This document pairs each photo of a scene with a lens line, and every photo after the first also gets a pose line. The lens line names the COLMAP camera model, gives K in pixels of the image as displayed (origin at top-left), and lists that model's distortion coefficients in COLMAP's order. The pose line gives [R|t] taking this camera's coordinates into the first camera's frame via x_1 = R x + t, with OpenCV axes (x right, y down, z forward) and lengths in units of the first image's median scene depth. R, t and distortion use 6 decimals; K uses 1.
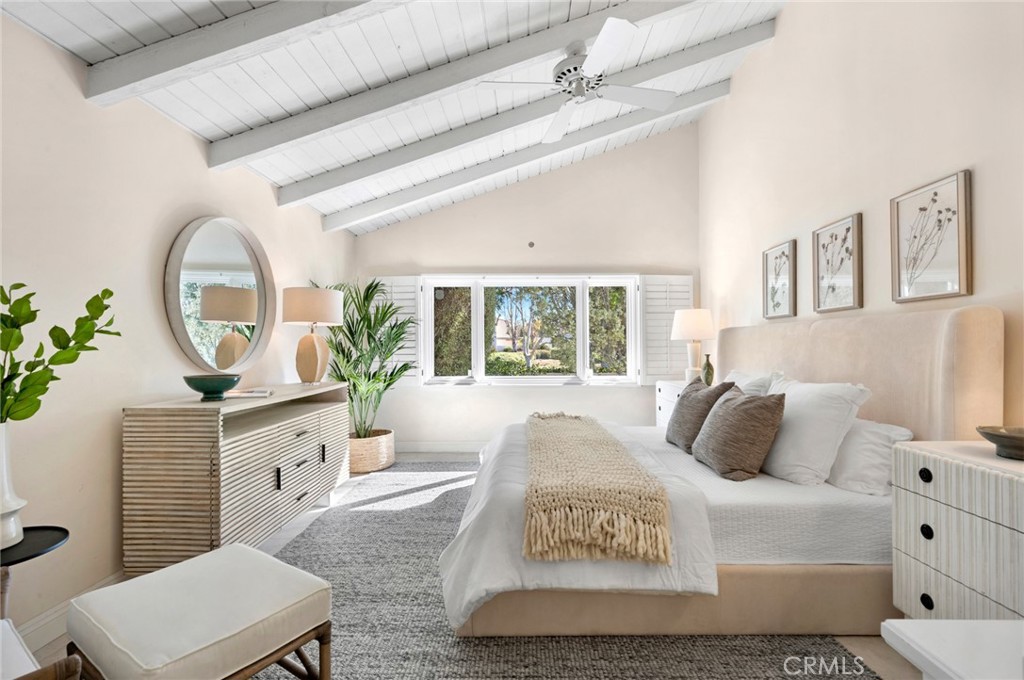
lens RADIAL K [[467.2, 0, 515.0], [0, 467.2, 340.8], [0, 0, 1]] dist [-0.000292, 0.000069]
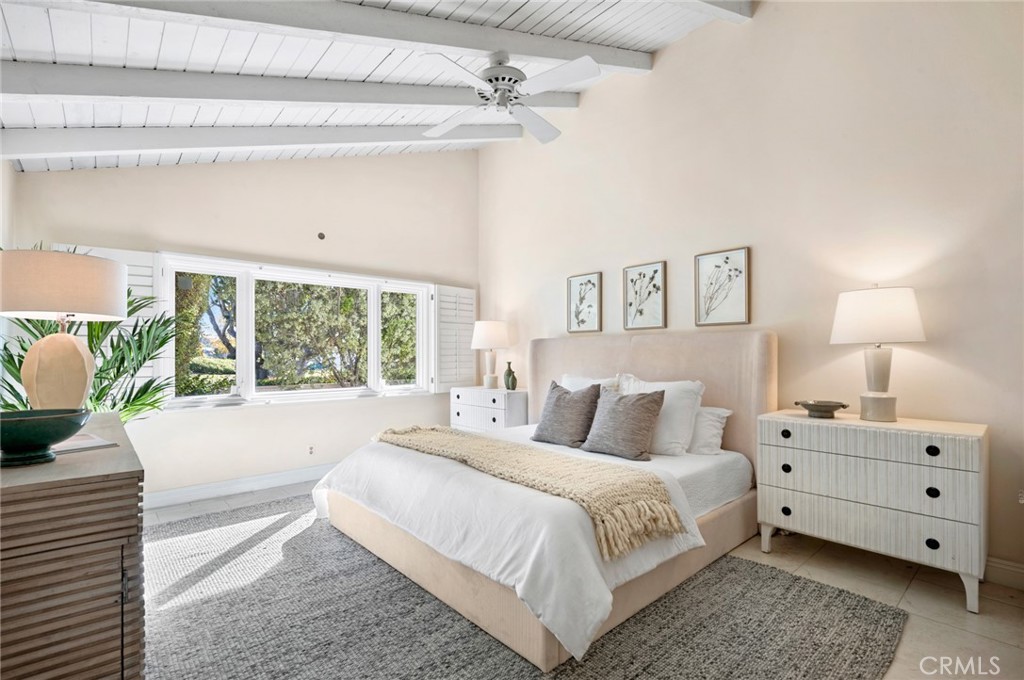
lens RADIAL K [[467.2, 0, 512.8], [0, 467.2, 346.8], [0, 0, 1]] dist [-0.000292, 0.000069]
pose [[0.739590, 0.011350, 0.672961, -0.521733], [-0.008219, 0.999936, -0.007833, 0.002151], [-0.673007, 0.000262, 0.739636, 0.242627]]
